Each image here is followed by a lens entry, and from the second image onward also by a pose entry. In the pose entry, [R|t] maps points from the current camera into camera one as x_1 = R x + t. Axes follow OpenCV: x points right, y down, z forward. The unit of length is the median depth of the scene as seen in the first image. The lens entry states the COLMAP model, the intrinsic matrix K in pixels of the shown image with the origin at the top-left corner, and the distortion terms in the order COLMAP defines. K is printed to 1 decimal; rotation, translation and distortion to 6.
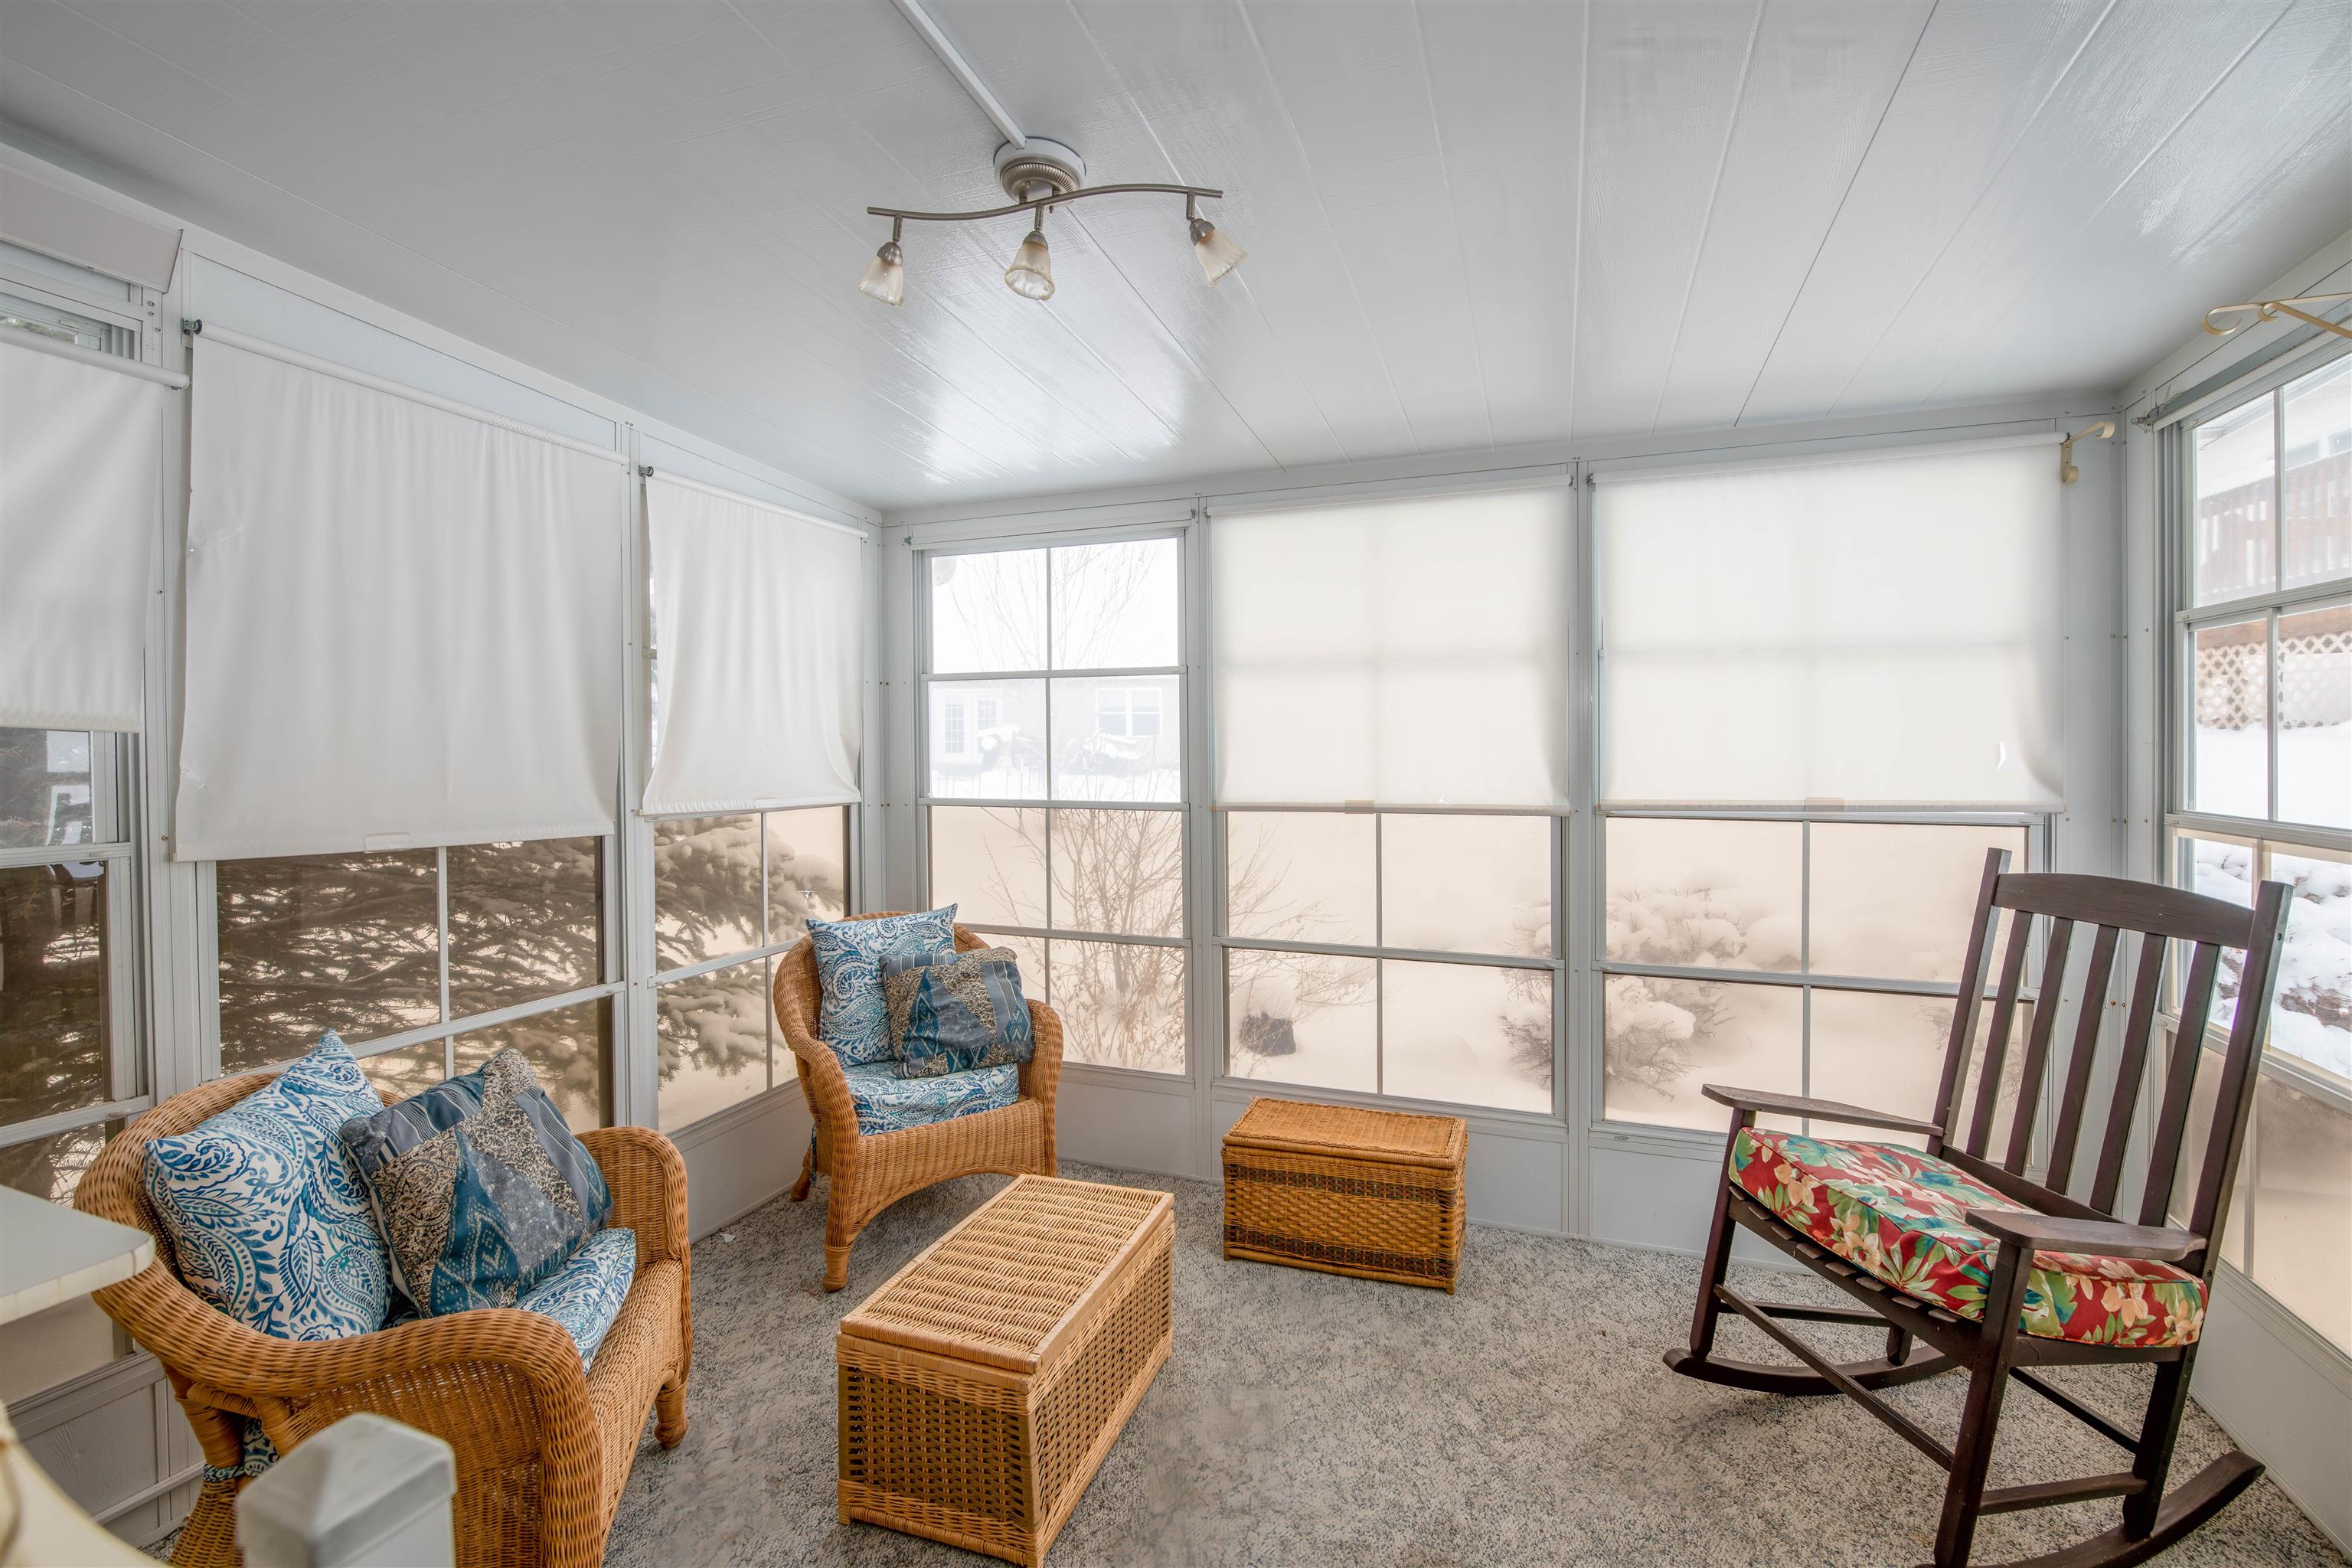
lens RADIAL K [[984.2, 0, 1182.1], [0, 984.2, 761.9], [0, 0, 1]] dist [-0.014734, -0.001493]
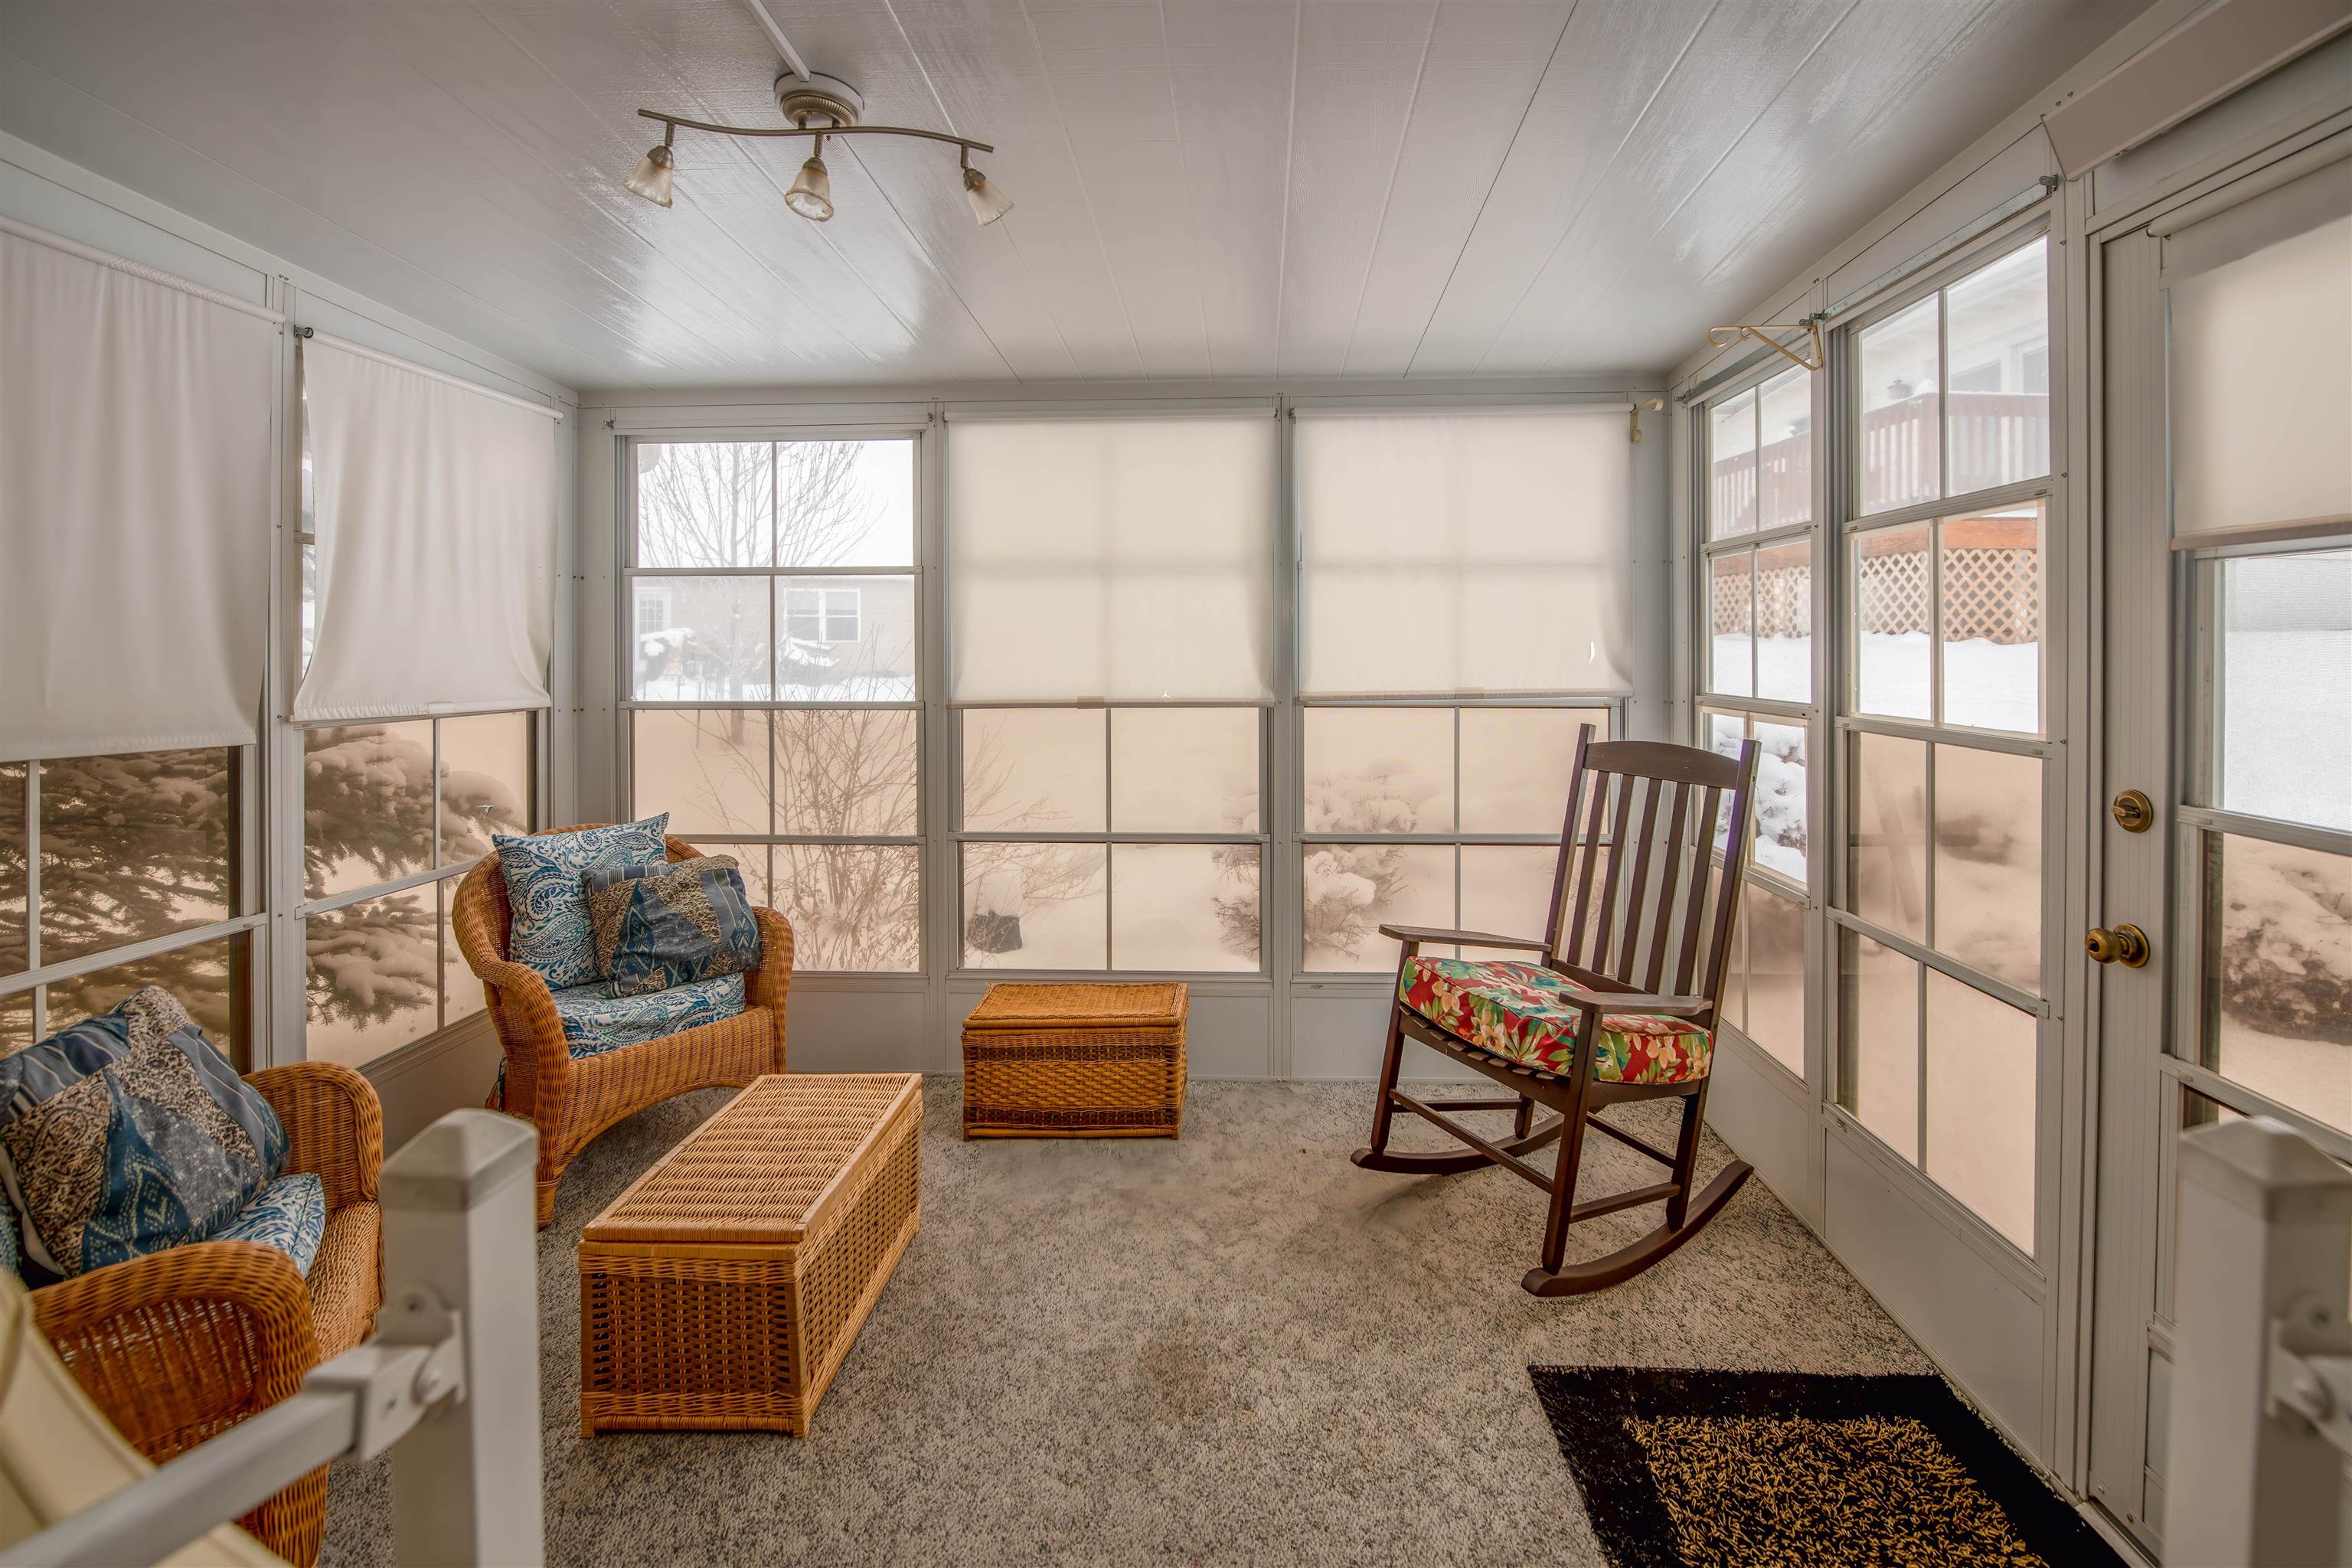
lens RADIAL K [[988.5, 0, 1187.8], [0, 988.5, 687.2], [0, 0, 1]] dist [-0.007258, -0.008917]
pose [[0.957349, -0.009382, 0.288783, -0.042347], [0.003430, 0.999771, 0.021108, 0.009791], [-0.288915, -0.019218, 0.957162, -0.090410]]
